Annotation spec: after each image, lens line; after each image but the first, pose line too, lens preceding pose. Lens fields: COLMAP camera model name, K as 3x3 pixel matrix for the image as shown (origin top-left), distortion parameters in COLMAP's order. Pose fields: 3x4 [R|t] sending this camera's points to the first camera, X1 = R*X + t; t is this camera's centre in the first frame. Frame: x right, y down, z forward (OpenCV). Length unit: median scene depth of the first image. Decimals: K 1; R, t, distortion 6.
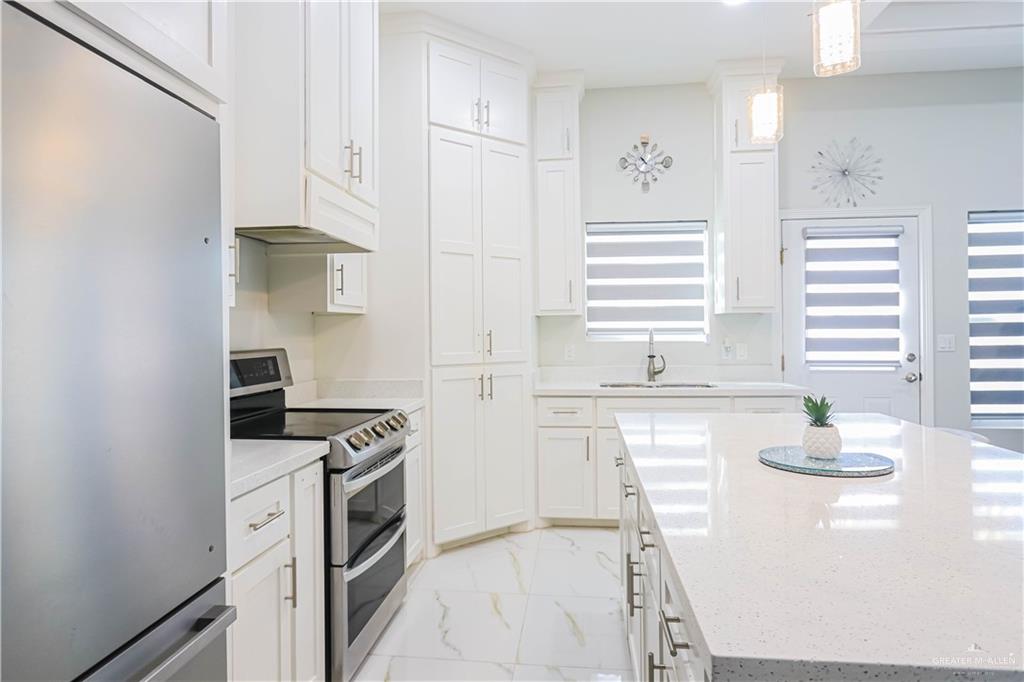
lens RADIAL K [[590.7, 0, 510.8], [0, 590.7, 334.7], [0, 0, 1]] dist [0.001305, 0.000793]
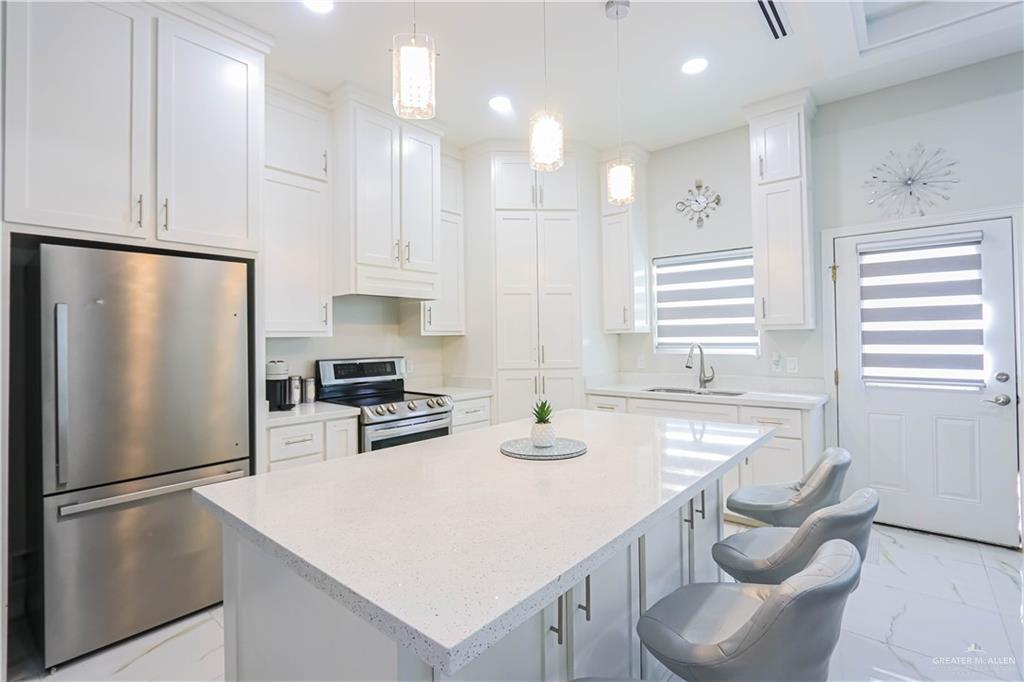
lens RADIAL K [[471.9, 0, 512.6], [0, 471.9, 337.3], [0, 0, 1]] dist [0.001294, 0.000160]
pose [[0.836854, -0.004145, -0.547410, 0.449273], [0.000620, 0.999978, -0.006624, -0.016762], [0.547426, 0.005204, 0.836838, 0.004513]]
